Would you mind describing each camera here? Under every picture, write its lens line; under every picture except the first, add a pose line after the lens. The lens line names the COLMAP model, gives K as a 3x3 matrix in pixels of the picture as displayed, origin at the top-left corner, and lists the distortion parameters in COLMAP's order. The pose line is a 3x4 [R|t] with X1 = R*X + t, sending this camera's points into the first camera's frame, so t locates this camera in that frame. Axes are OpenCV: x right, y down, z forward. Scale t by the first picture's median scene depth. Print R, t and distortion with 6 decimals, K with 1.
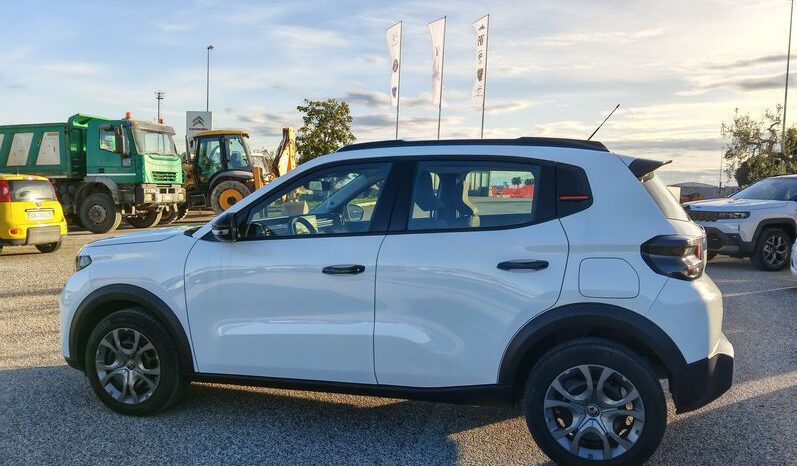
lens RADIAL K [[642.2, 0, 397.4], [0, 642.2, 239.2], [0, 0, 1]] dist [0.073130, -0.165387]
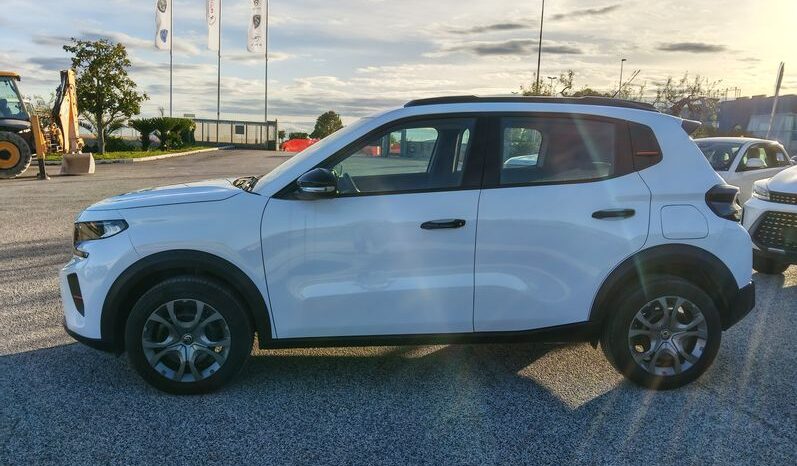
lens RADIAL K [[642.2, 0, 395.5], [0, 642.2, 241.1], [0, 0, 1]] dist [0.073130, -0.165387]
pose [[0.933897, -0.045850, 0.354590, -0.459264], [0.019873, 0.996867, 0.076558, -0.004674], [-0.356990, -0.064450, 0.931882, 0.070423]]
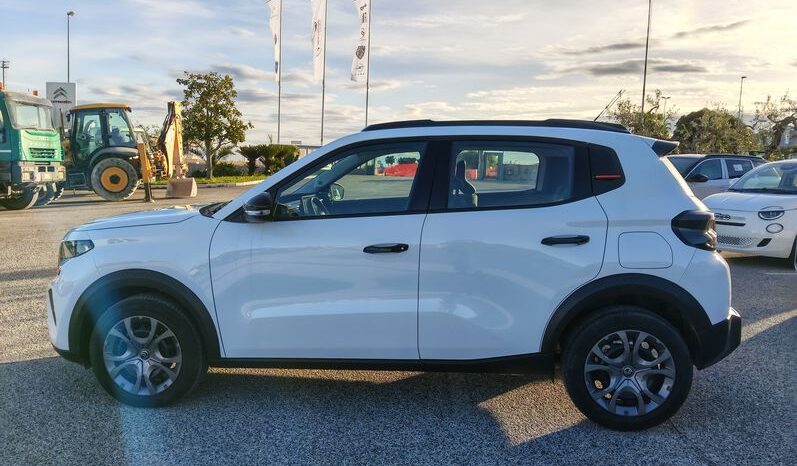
lens RADIAL K [[642.2, 0, 396.0], [0, 642.2, 240.1], [0, 0, 1]] dist [0.073130, -0.165387]
pose [[0.980768, -0.019902, 0.194159, -0.234681], [0.013183, 0.999271, 0.035837, -0.001440], [-0.194731, -0.032588, 0.980315, 0.008798]]
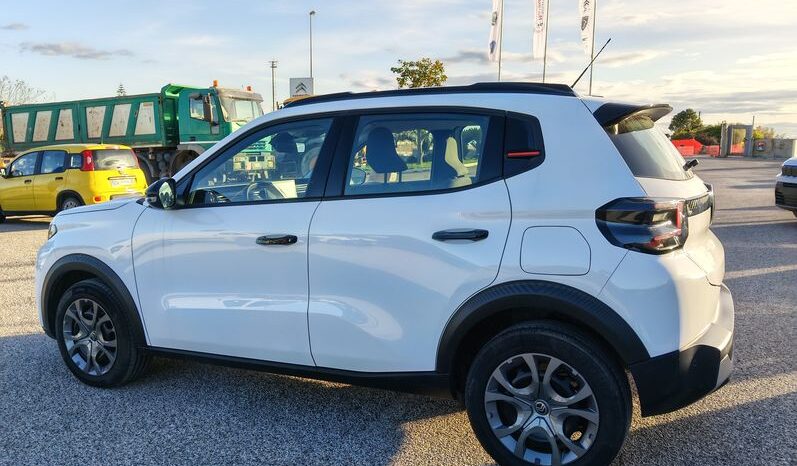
lens RADIAL K [[642.2, 0, 399.2], [0, 642.2, 239.8], [0, 0, 1]] dist [0.073130, -0.165387]
pose [[0.985032, -0.000875, -0.172370, 0.214916], [0.011061, 0.998247, 0.058140, -0.002992], [0.172017, -0.059177, 0.983315, 0.125618]]
